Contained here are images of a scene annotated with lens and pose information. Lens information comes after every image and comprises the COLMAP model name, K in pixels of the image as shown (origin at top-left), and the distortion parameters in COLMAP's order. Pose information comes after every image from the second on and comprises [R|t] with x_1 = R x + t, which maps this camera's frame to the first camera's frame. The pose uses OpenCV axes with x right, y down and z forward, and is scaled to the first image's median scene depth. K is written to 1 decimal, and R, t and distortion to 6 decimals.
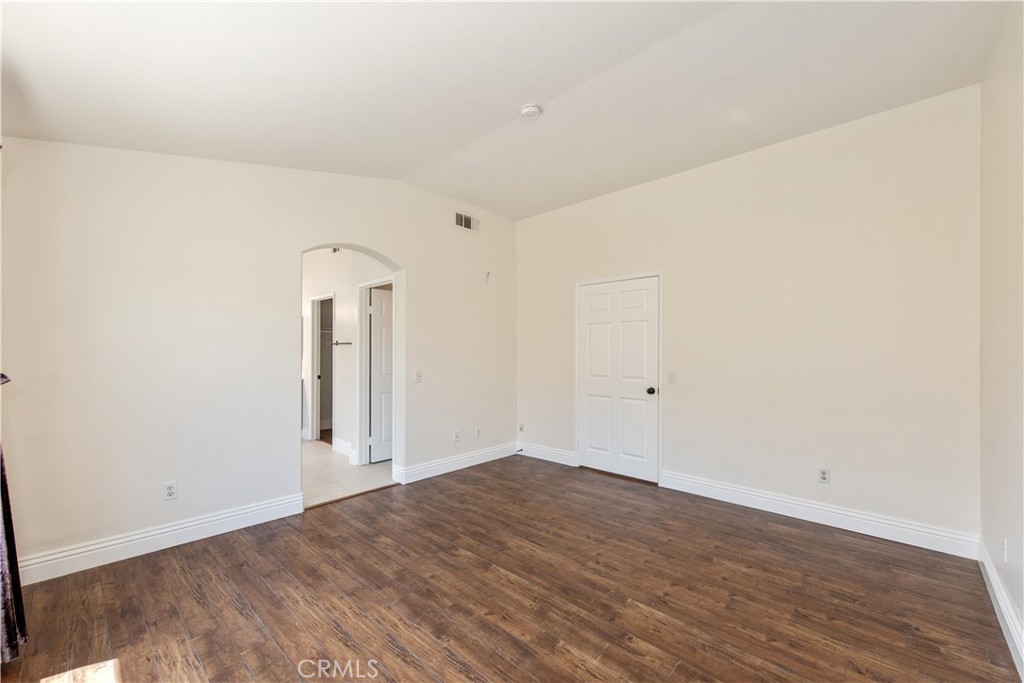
lens RADIAL K [[413.9, 0, 506.1], [0, 413.9, 348.0], [0, 0, 1]] dist [0.004178, -0.001059]
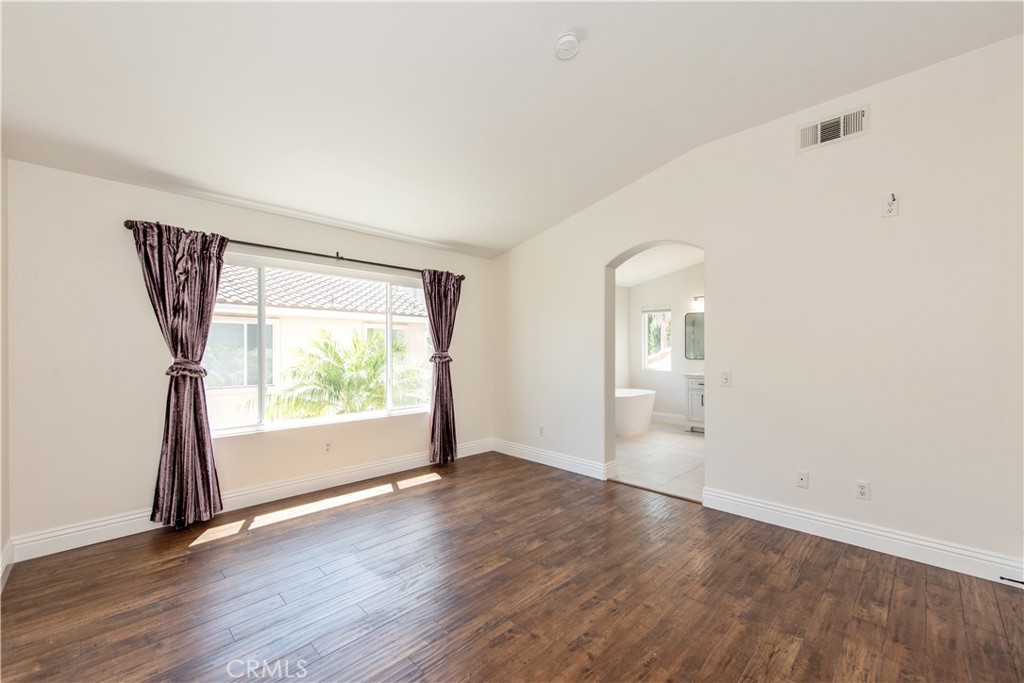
lens RADIAL K [[413.9, 0, 512.8], [0, 413.9, 344.5], [0, 0, 1]] dist [0.004178, -0.001059]
pose [[-0.034317, -0.012520, -0.999333, 0.848740], [0.006521, 0.999897, -0.012751, 0.017046], [0.999390, -0.006954, -0.034232, 0.909530]]
